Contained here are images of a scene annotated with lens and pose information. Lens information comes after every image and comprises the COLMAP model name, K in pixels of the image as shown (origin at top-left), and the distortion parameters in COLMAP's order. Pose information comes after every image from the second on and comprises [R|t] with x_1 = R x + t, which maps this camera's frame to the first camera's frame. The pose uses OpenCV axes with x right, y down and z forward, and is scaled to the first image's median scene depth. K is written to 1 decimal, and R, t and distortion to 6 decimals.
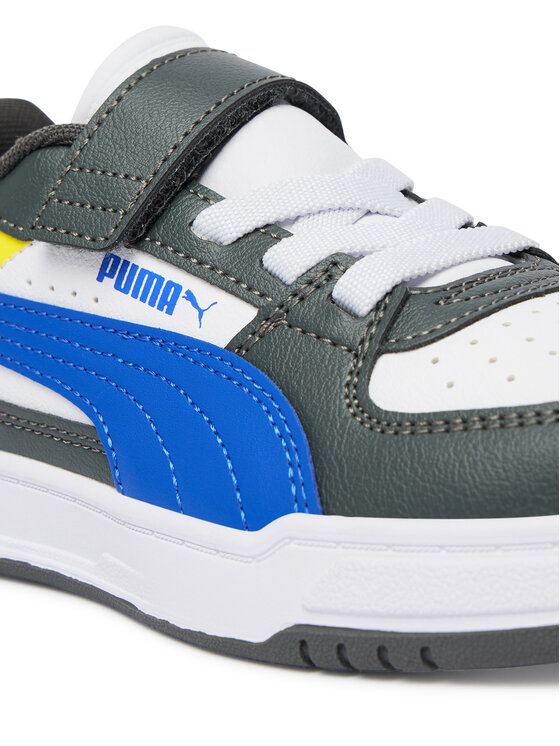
lens RADIAL K [[1455.9, 0, 281.6], [0, 1455.9, 369.9], [0, 0, 1]] dist [-0.298343, 0.000000]
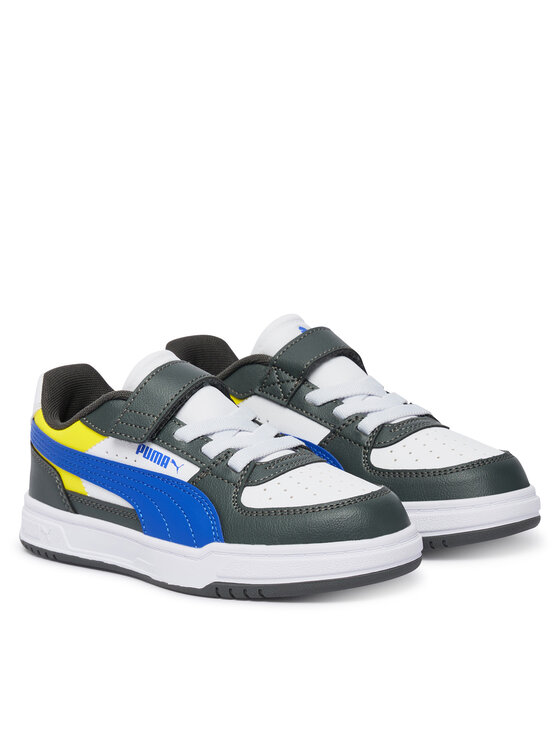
lens RADIAL K [[2206.5, 0, 274.7], [0, 2206.5, 370.3], [0, 0, 1]] dist [-1.197701, 0.000000]
pose [[0.992523, 0.016651, 0.120915, -0.369448], [-0.017404, 0.999835, 0.005177, -0.243142], [-0.120809, -0.007242, 0.992649, -3.024880]]
